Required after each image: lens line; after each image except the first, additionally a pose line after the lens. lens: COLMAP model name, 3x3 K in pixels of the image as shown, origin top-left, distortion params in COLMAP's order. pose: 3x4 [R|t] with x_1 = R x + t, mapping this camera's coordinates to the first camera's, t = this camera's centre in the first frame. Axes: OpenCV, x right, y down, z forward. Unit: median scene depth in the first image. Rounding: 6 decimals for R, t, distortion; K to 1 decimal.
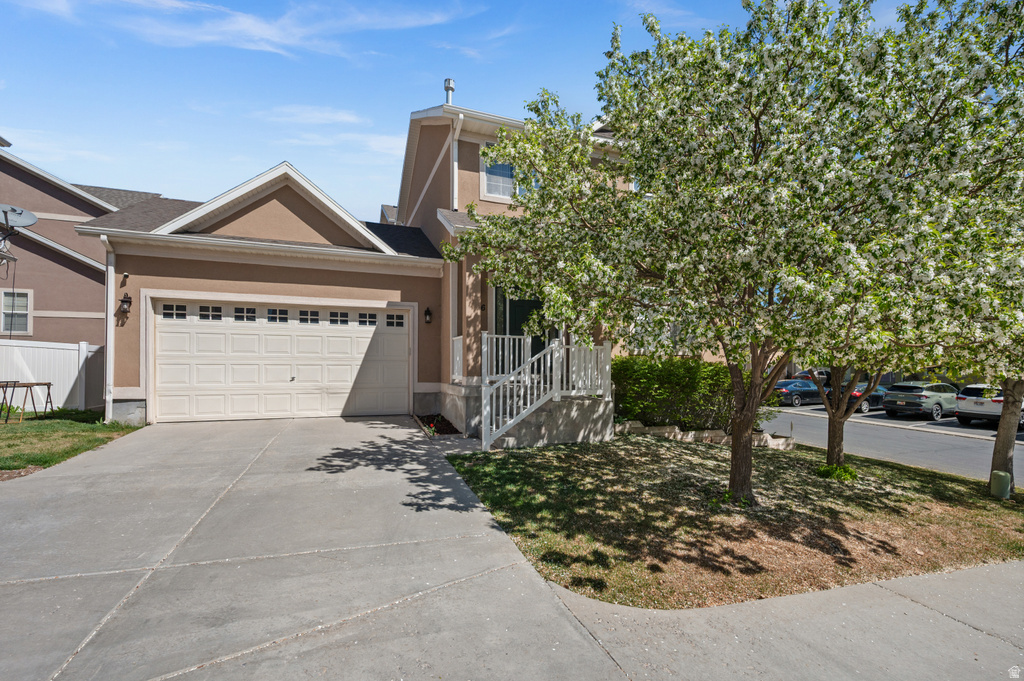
lens RADIAL K [[440.9, 0, 510.0], [0, 440.9, 349.6], [0, 0, 1]] dist [0.005301, 0.000512]
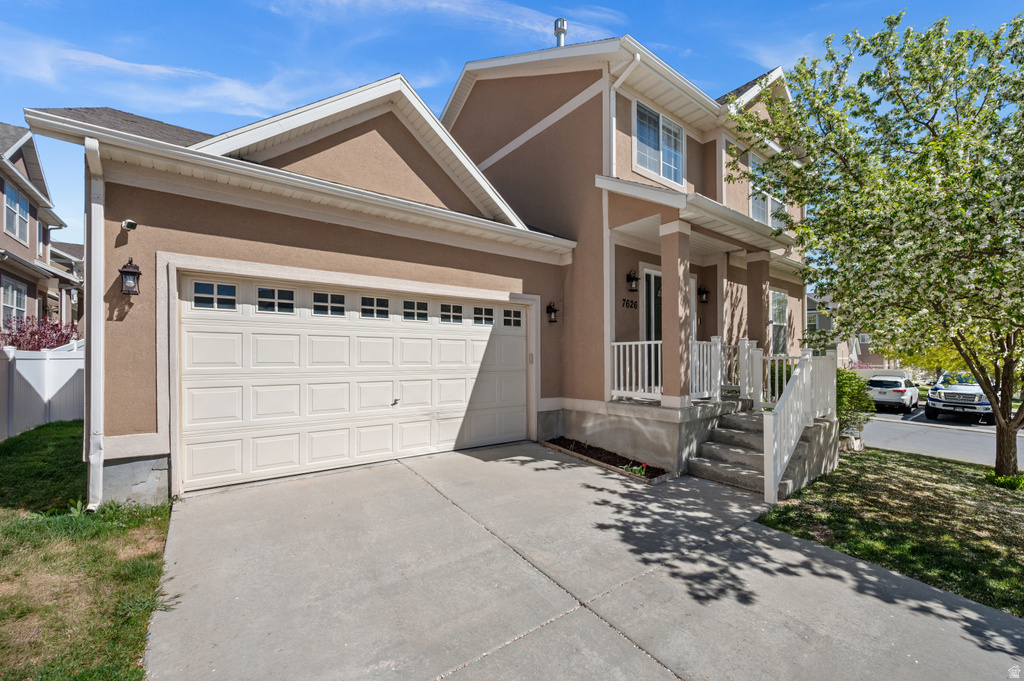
lens RADIAL K [[404.8, 0, 512.6], [0, 404.8, 347.9], [0, 0, 1]] dist [-0.000316, 0.000352]
pose [[0.961186, 0.002596, 0.275888, -0.534812], [-0.006300, 0.999902, 0.012540, -0.027565], [-0.275829, -0.013791, 0.961108, 0.387773]]
